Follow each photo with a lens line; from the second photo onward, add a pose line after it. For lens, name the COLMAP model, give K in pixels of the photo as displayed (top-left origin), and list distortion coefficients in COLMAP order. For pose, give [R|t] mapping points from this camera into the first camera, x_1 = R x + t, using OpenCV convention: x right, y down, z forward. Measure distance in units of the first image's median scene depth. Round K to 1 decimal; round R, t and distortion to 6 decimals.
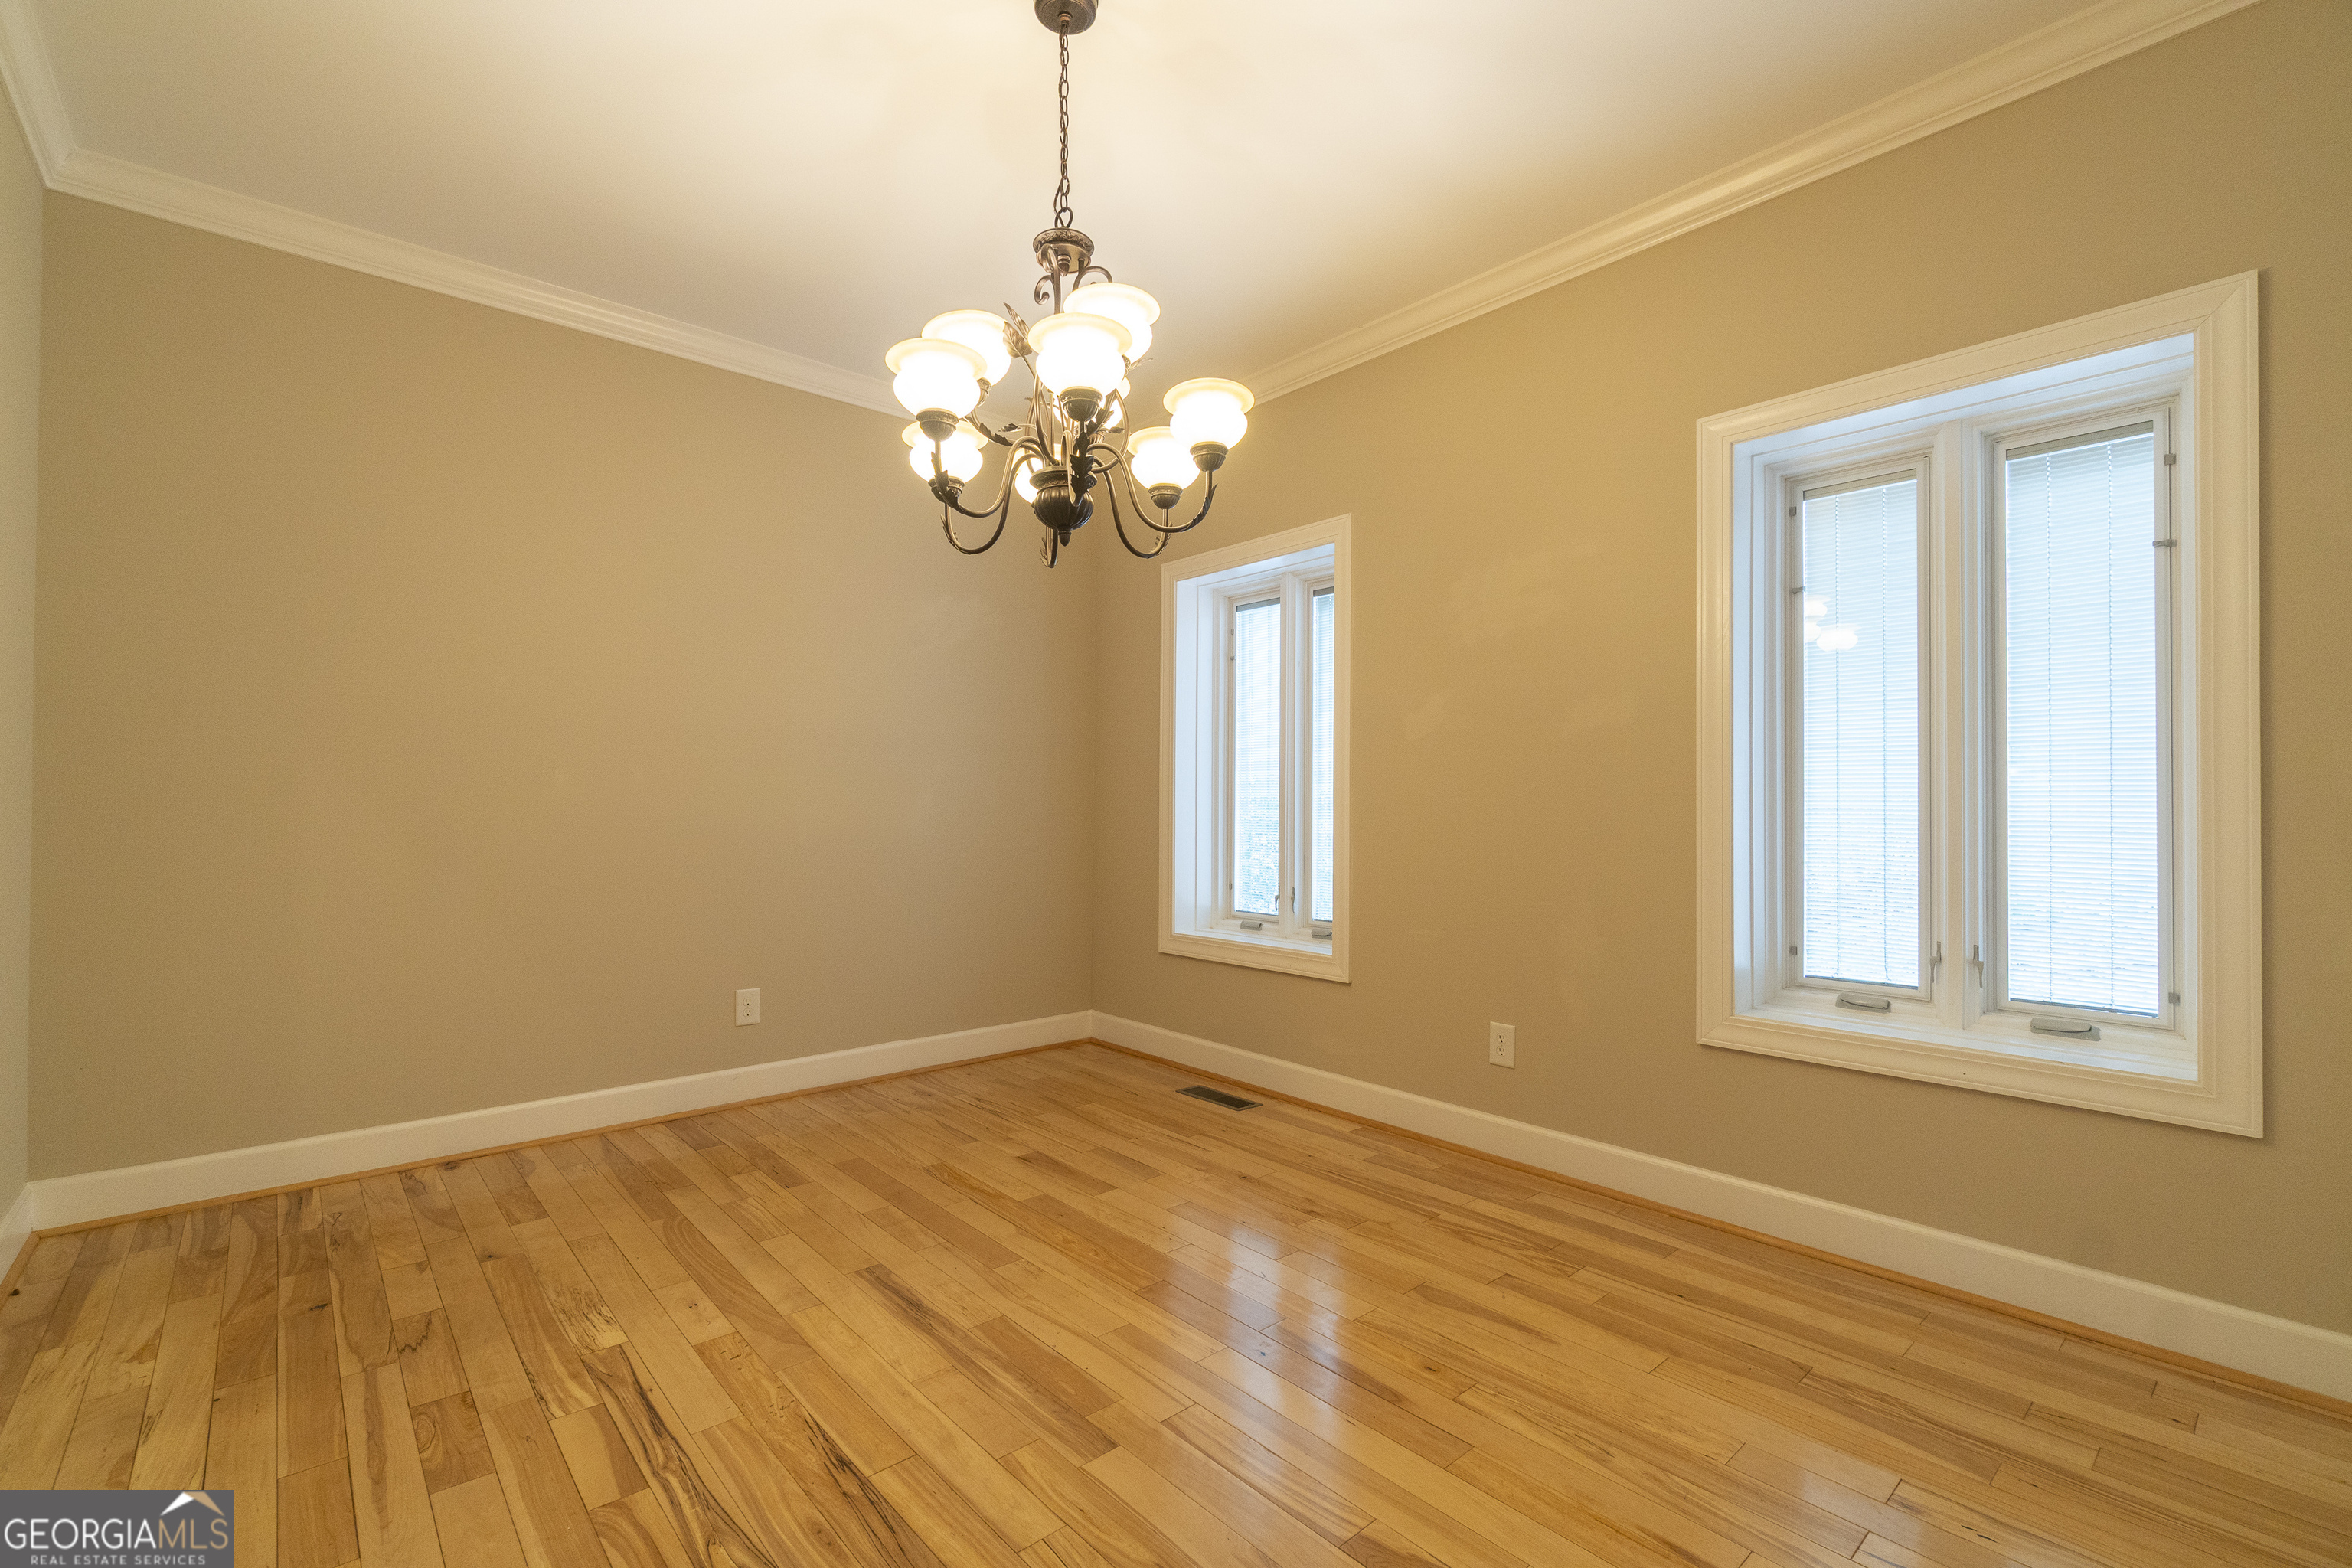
lens RADIAL K [[1022.5, 0, 1156.8], [0, 1022.5, 789.7], [0, 0, 1]] dist [-0.004009, 0.000577]
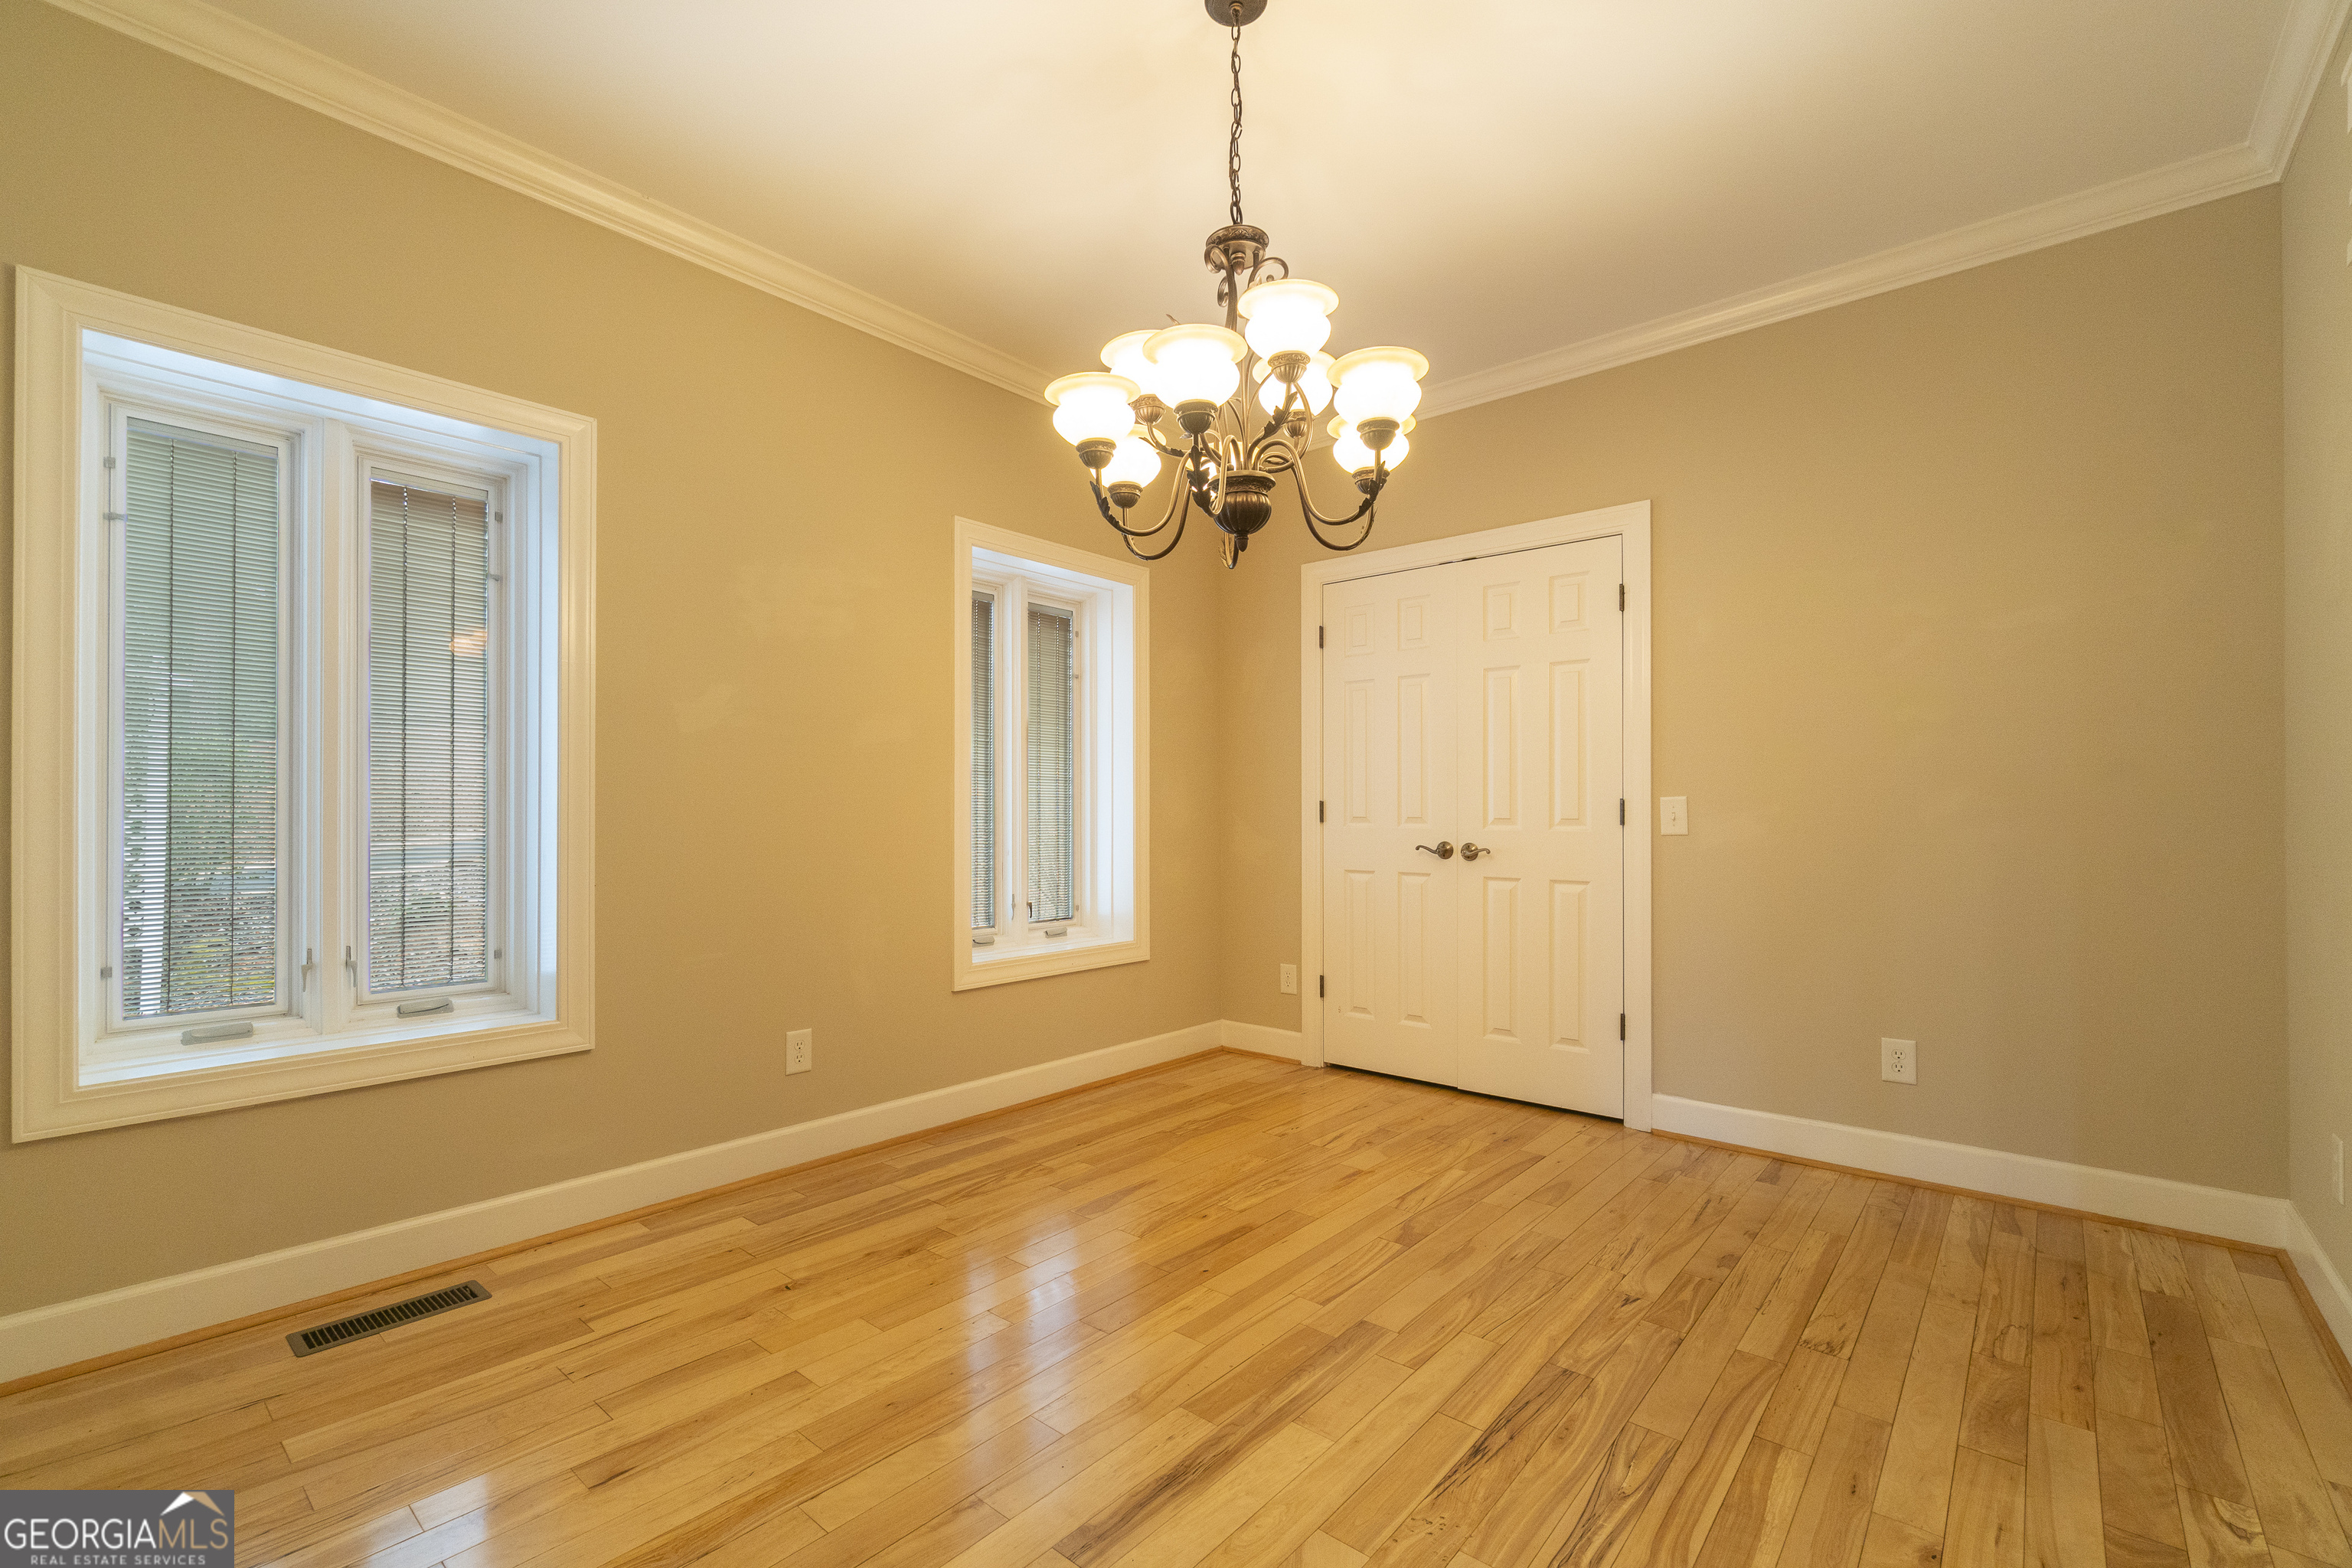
lens RADIAL K [[1022.5, 0, 1156.5], [0, 1022.5, 803.9], [0, 0, 1]] dist [-0.004009, 0.000577]
pose [[-0.140383, 0.002858, 0.990093, -0.977174], [-0.017705, 0.999829, -0.005396, 0.011315], [-0.989939, -0.018287, -0.140309, 1.121977]]
